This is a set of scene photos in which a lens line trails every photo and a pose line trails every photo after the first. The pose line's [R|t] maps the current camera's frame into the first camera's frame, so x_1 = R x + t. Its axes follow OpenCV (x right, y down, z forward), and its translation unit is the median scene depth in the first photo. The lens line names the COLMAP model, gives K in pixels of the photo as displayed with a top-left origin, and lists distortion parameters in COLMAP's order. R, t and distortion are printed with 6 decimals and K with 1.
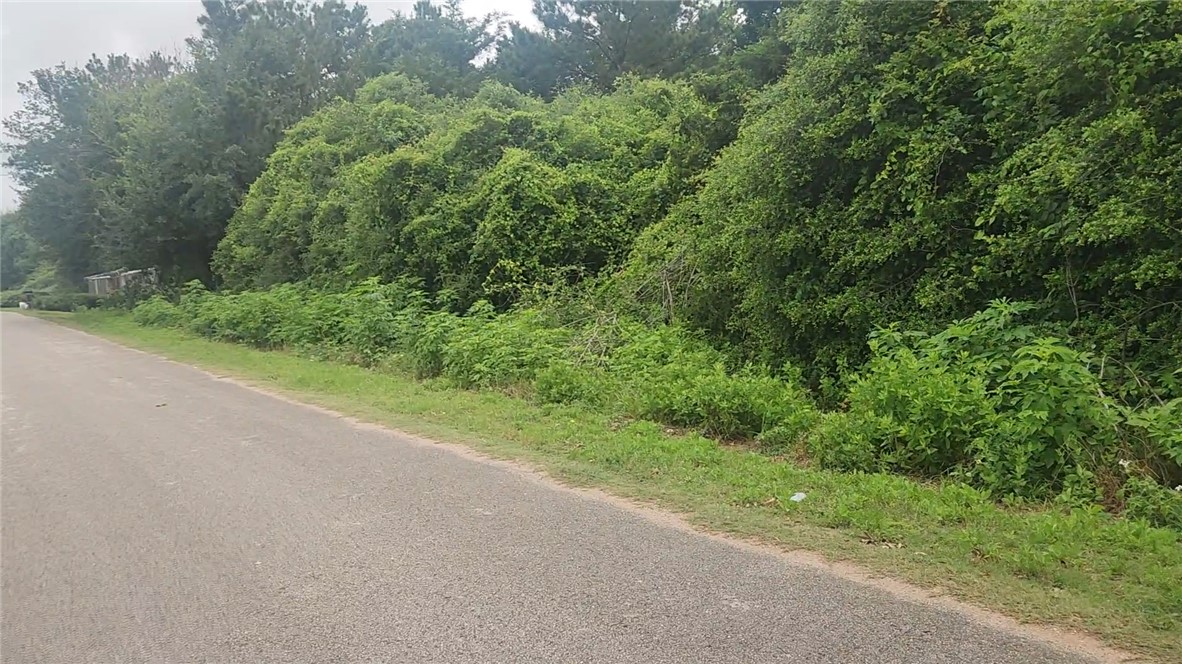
lens RADIAL K [[1003.4, 0, 591.0], [0, 1003.4, 332.0], [0, 0, 1]] dist [0.030411, 0.004241]
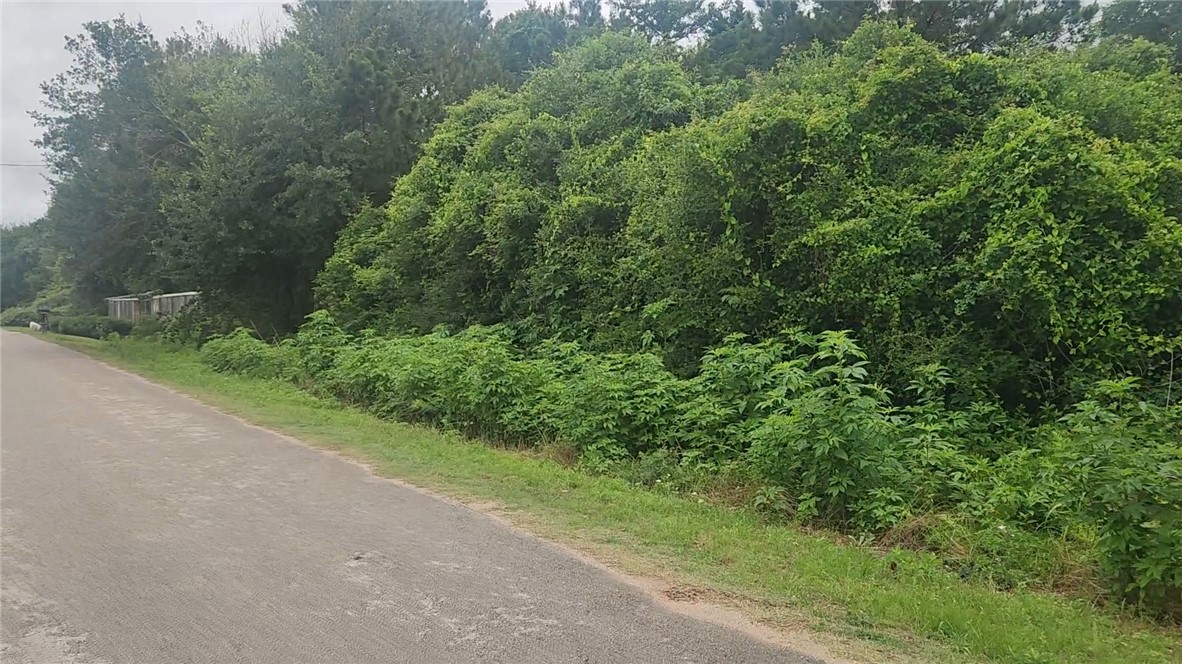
lens RADIAL K [[1006.1, 0, 599.1], [0, 1006.1, 328.7], [0, 0, 1]] dist [0.035430, 0.002310]
pose [[0.997676, 0.068099, 0.002427, -0.204252], [-0.067838, 0.995954, -0.058943, -0.013040], [-0.006431, 0.058641, 0.998258, 0.330350]]
